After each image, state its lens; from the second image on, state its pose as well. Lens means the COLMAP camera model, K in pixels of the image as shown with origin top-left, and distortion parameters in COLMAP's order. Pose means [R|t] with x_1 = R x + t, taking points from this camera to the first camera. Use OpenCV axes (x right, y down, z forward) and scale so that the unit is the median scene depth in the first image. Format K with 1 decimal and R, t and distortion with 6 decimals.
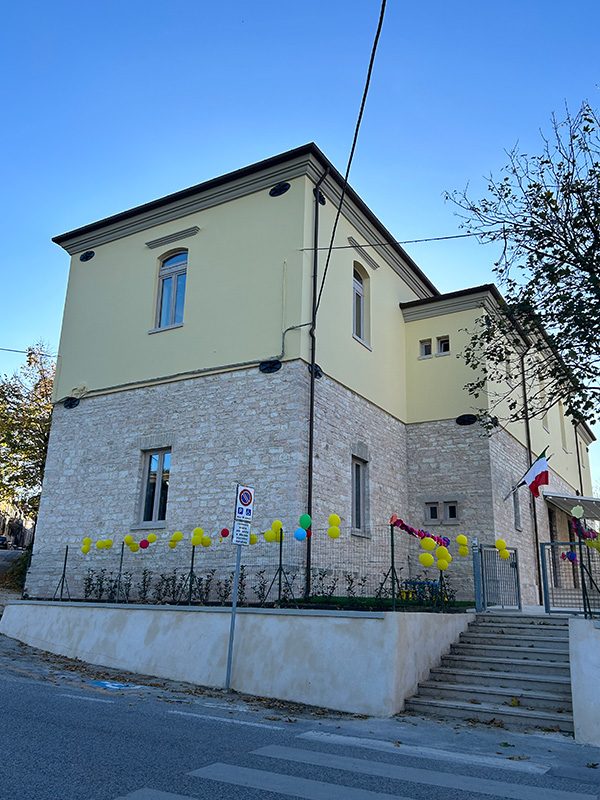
lens RADIAL K [[645.2, 0, 300.2], [0, 645.2, 399.1], [0, 0, 1]] dist [0.083139, -0.022667]
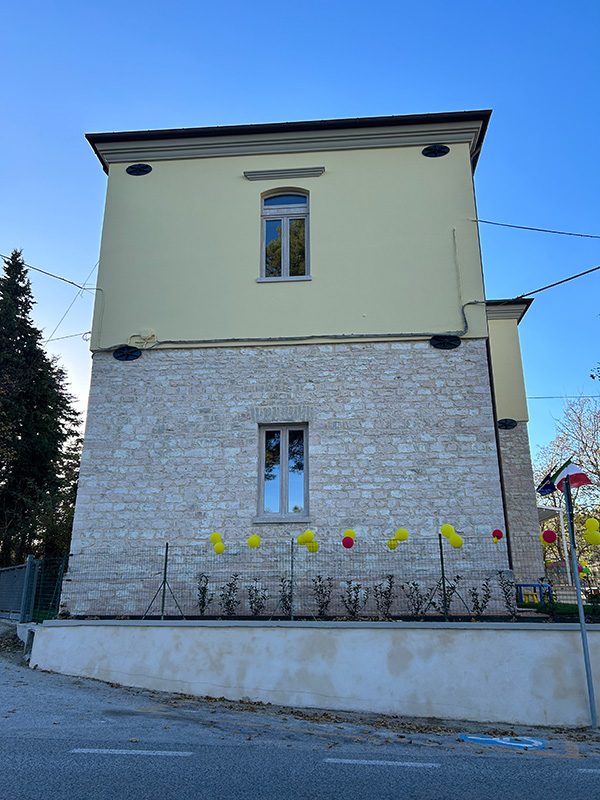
lens RADIAL K [[594.7, 0, 299.0], [0, 594.7, 398.3], [0, 0, 1]] dist [0.072085, -0.015302]
pose [[0.896369, 0.111408, 0.429082, -0.526971], [-0.104550, 0.993731, -0.039607, 0.072906], [-0.430804, -0.009358, 0.902397, 0.325369]]
